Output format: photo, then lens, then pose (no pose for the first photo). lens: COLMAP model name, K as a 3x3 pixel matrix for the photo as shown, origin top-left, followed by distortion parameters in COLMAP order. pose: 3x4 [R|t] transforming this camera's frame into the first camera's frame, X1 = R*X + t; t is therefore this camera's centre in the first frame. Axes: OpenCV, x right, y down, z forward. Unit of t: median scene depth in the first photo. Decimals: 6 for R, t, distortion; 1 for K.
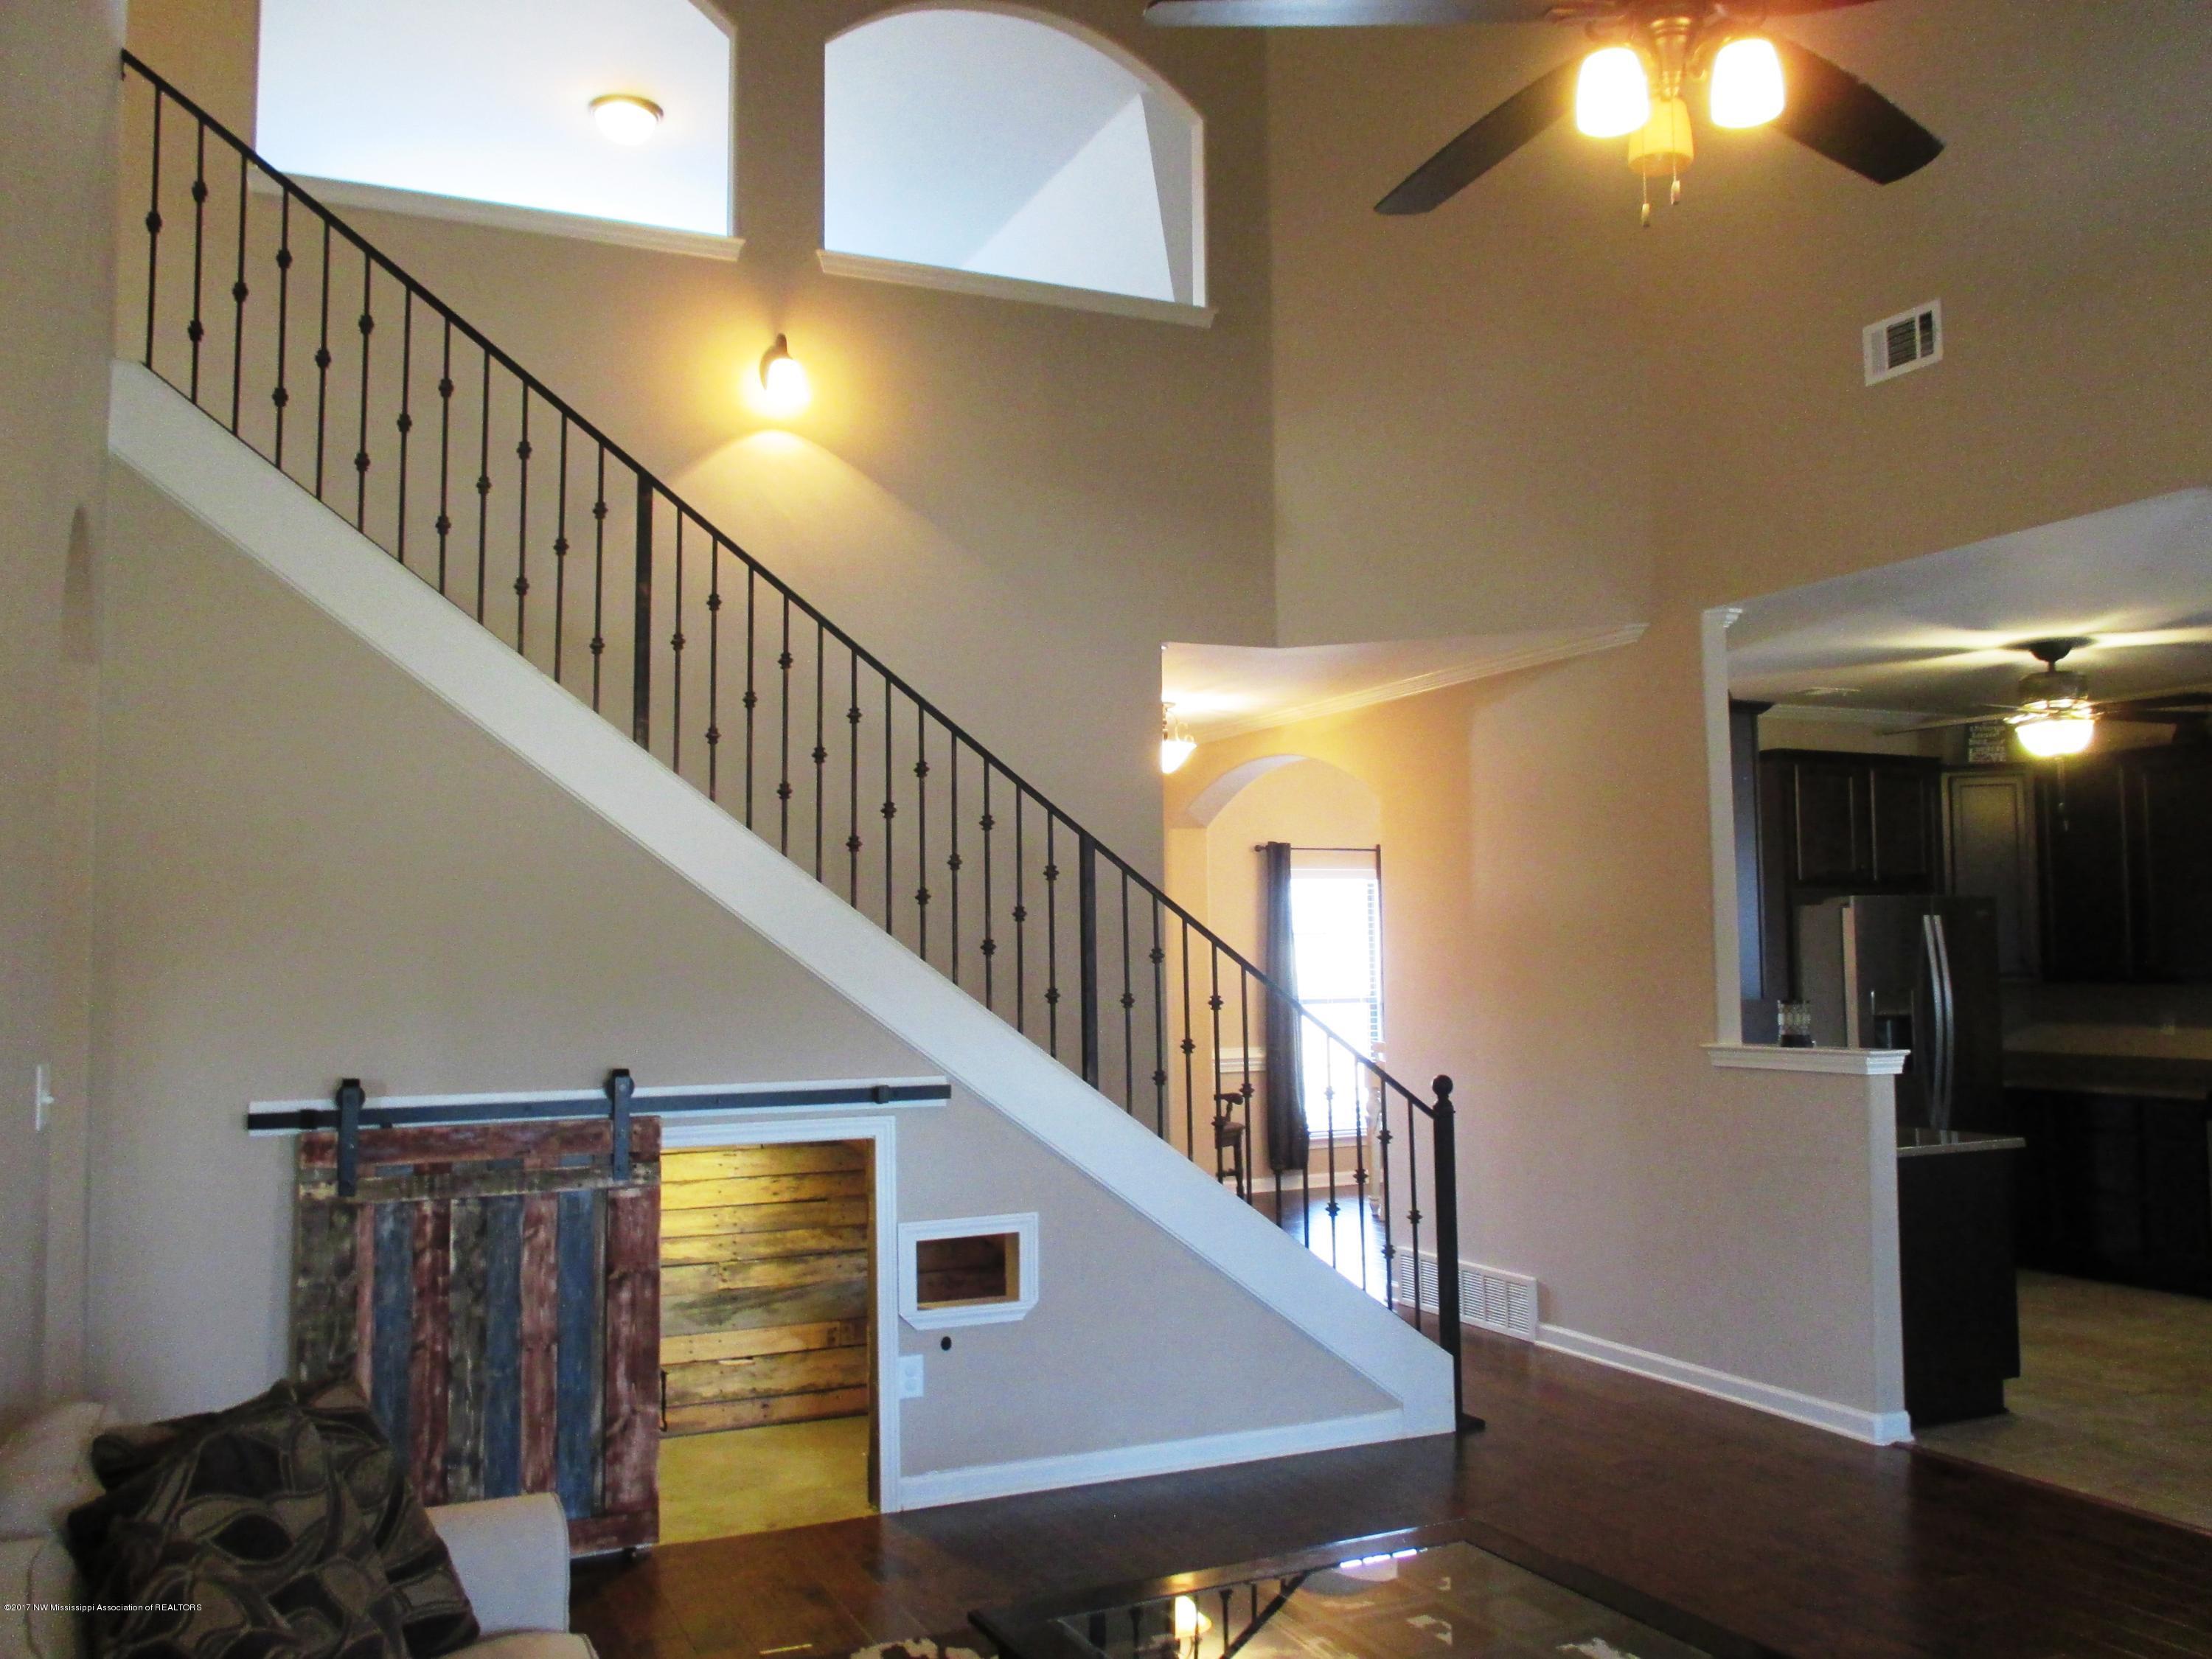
lens RADIAL K [[1847.0, 0, 1123.8], [0, 1847.0, 821.6], [0, 0, 1]] dist [-0.017667, -0.023540]
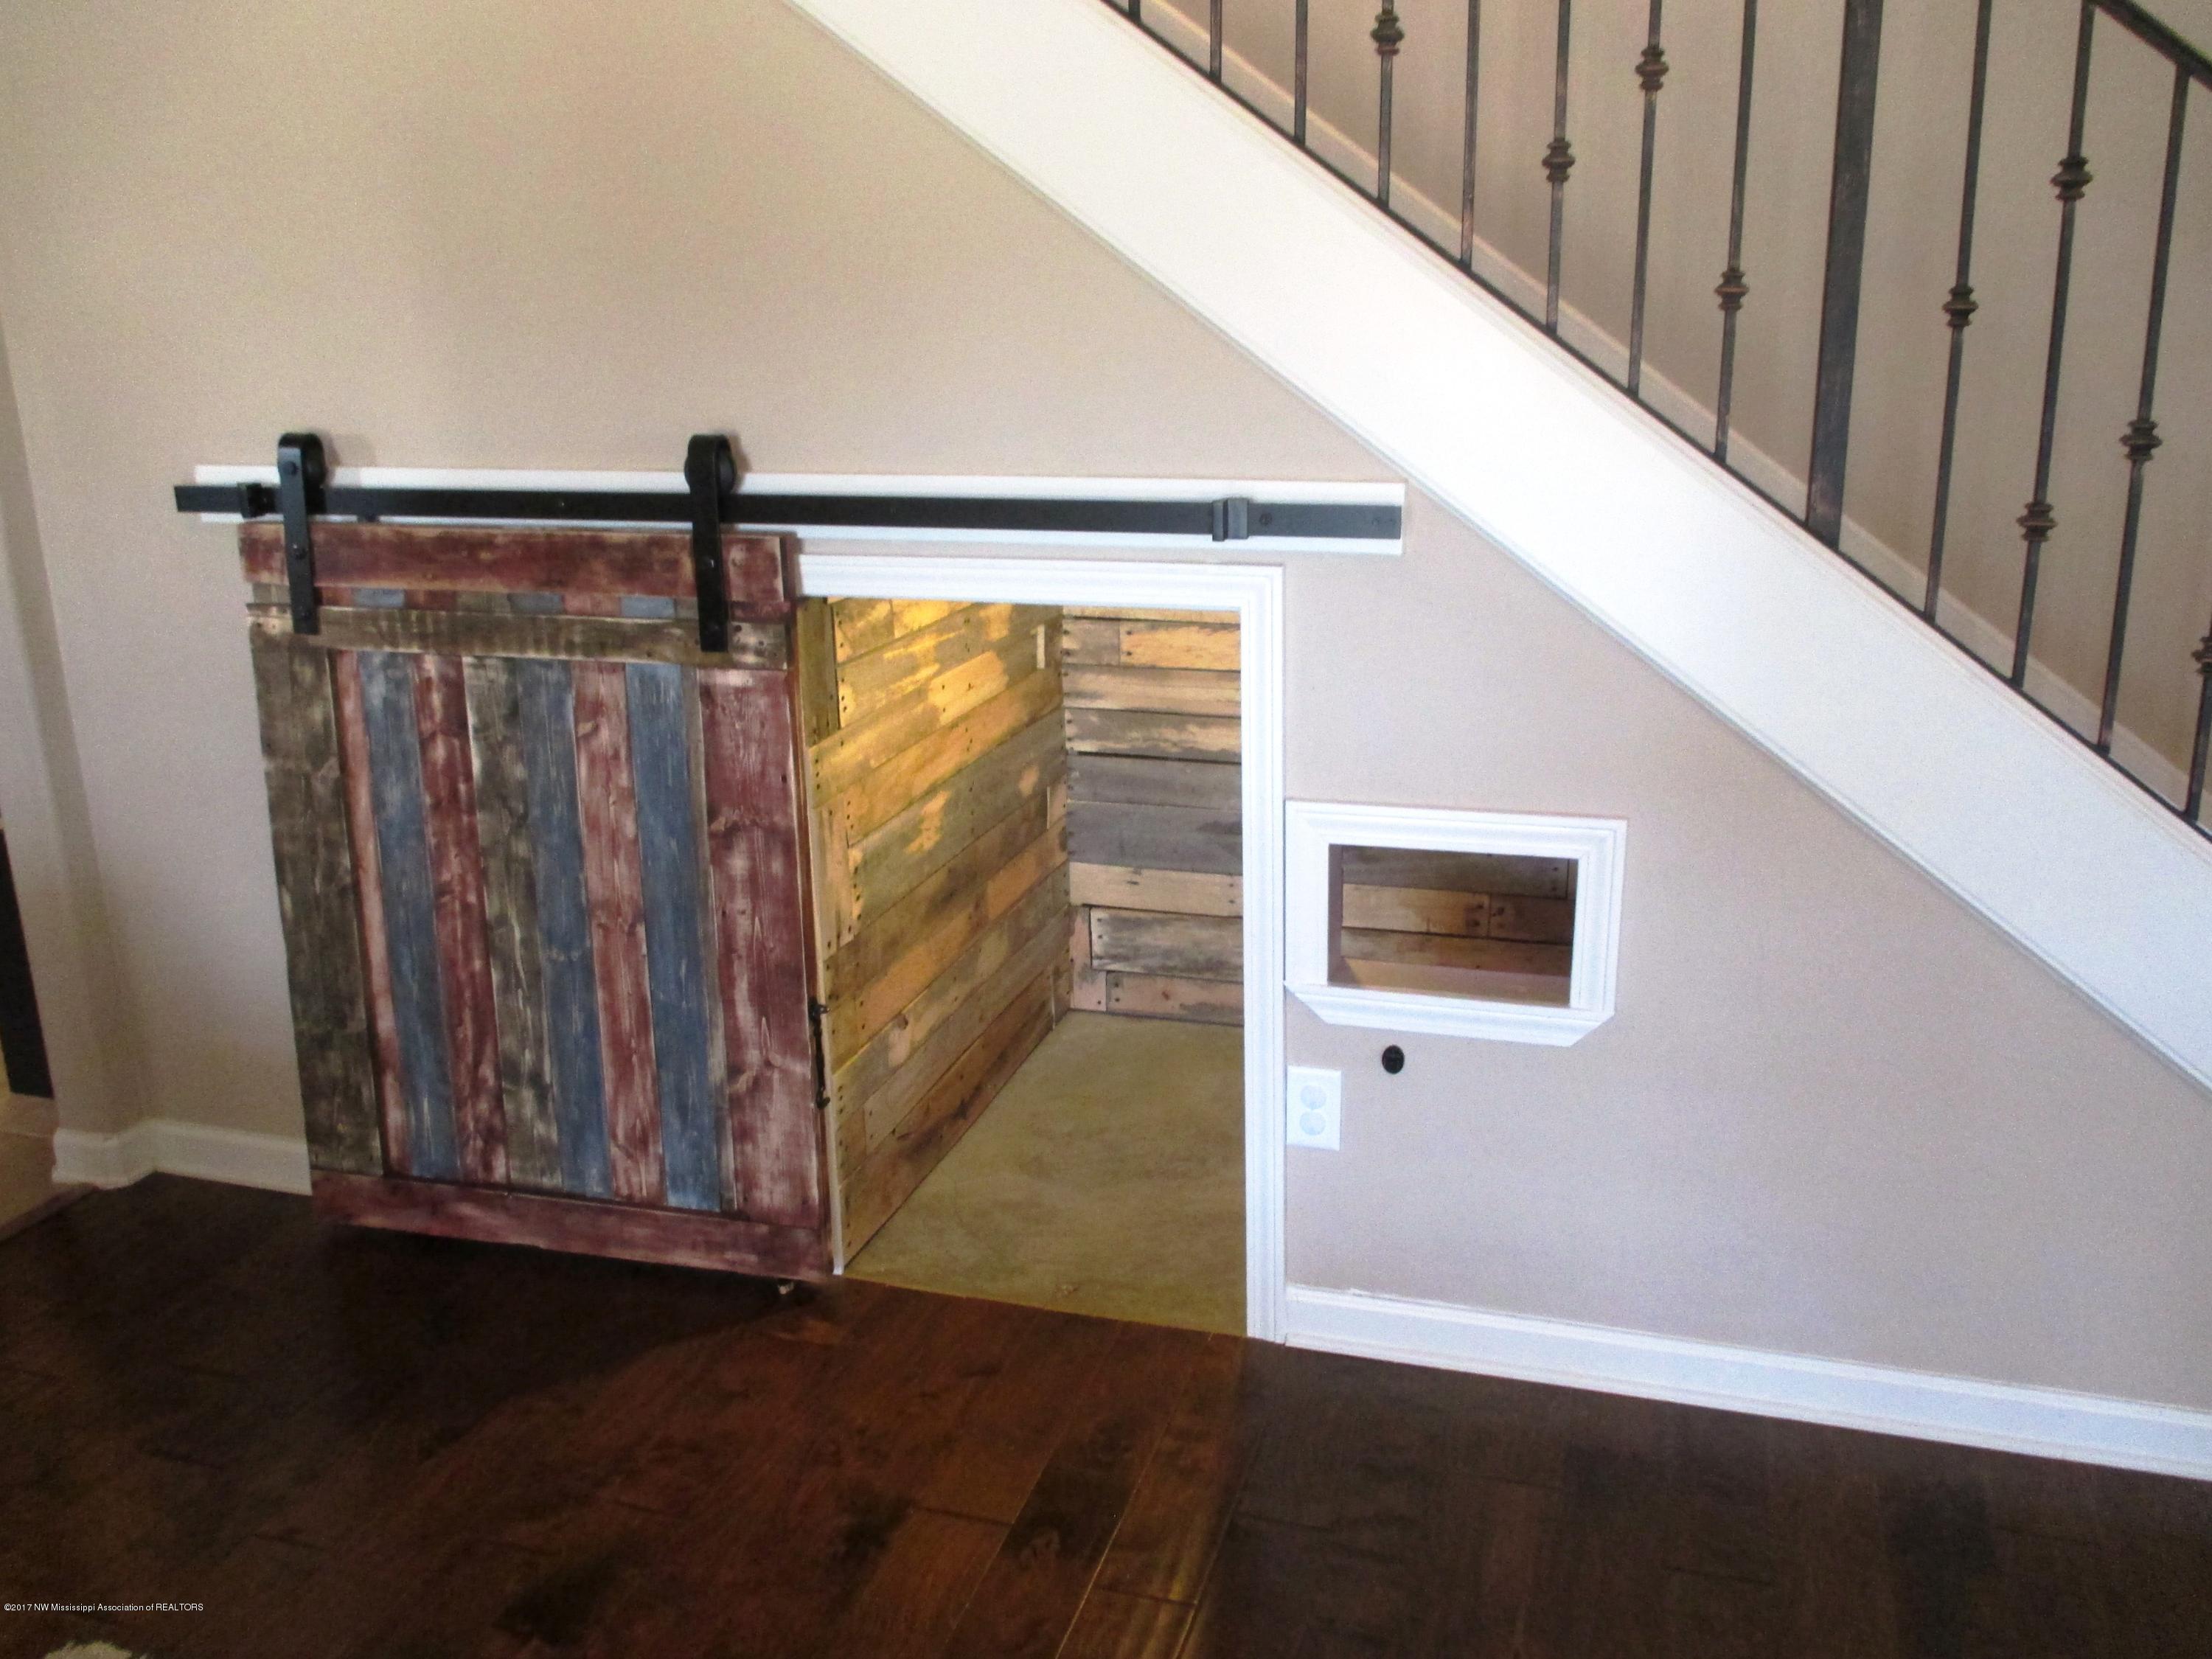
lens RADIAL K [[1847.0, 0, 1101.0], [0, 1847.0, 821.6], [0, 0, 1]] dist [-0.017667, -0.023540]
pose [[0.742992, 0.187165, -0.642598, 0.154533], [0.053124, 0.940584, 0.335381, 0.073050], [0.667189, -0.283323, 0.688903, 0.721916]]
